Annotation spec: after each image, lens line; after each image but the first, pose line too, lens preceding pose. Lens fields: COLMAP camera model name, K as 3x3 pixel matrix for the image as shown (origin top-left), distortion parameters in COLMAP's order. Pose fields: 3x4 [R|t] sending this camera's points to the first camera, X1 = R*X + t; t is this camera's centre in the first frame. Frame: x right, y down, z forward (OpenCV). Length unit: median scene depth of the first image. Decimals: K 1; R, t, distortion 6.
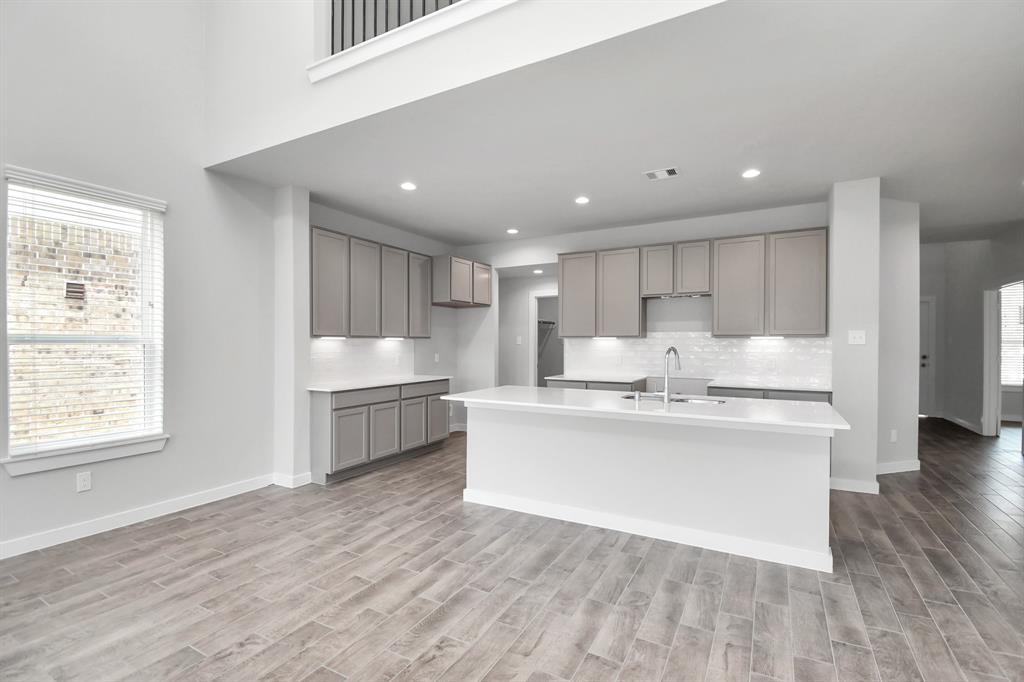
lens RADIAL K [[467.7, 0, 516.1], [0, 467.7, 342.9], [0, 0, 1]] dist [0.021602, -0.024476]
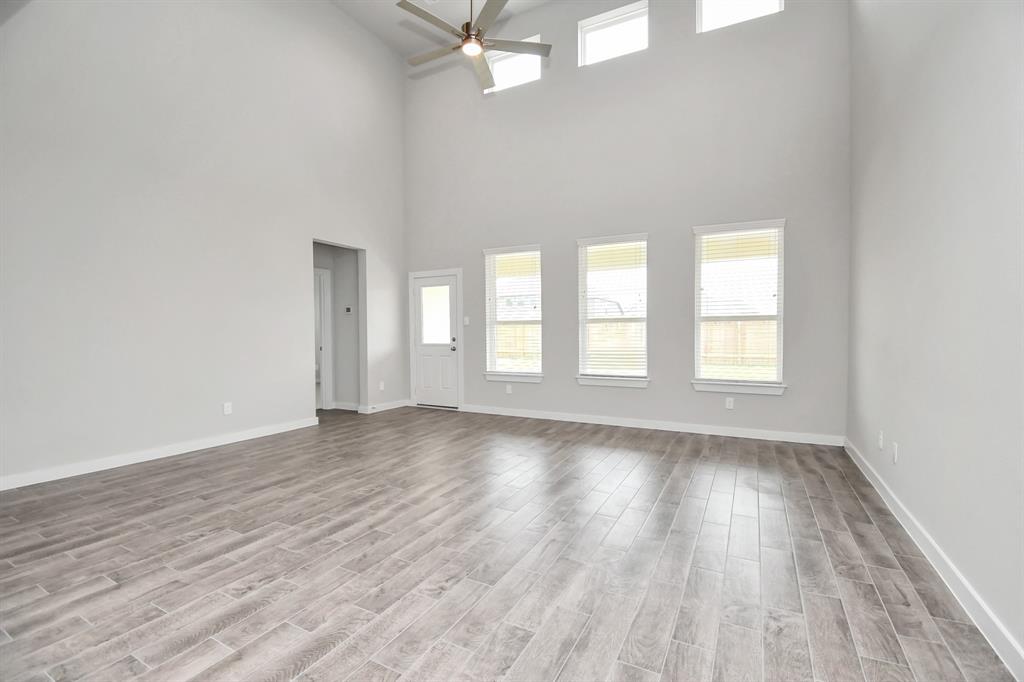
lens RADIAL K [[444.7, 0, 522.7], [0, 444.7, 342.6], [0, 0, 1]] dist [0.013867, -0.020675]
pose [[-0.999280, 0.005529, -0.037524, -0.338367], [0.004544, 0.999644, 0.026291, 0.034526], [0.037656, 0.026101, -0.998950, 0.917153]]
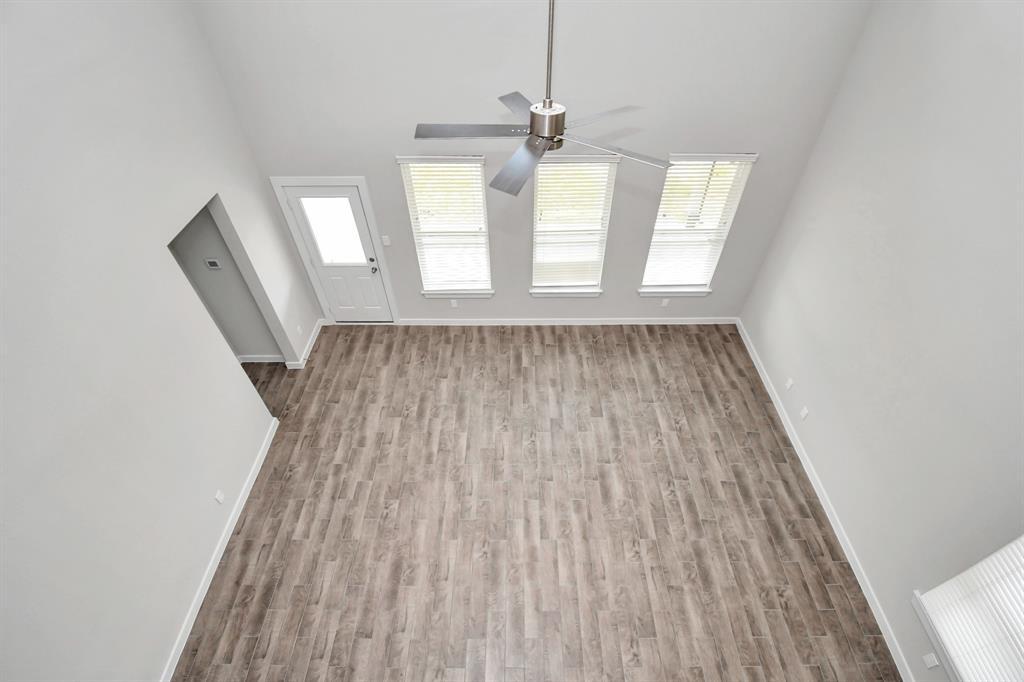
lens RADIAL K [[467.7, 0, 516.1], [0, 467.7, 342.9], [0, 0, 1]] dist [0.021602, -0.024476]
pose [[-0.874060, 0.341235, -0.345800, 0.016054], [-0.004083, 0.706604, 0.707597, -0.692922], [0.485800, 0.619895, -0.616221, 0.532248]]
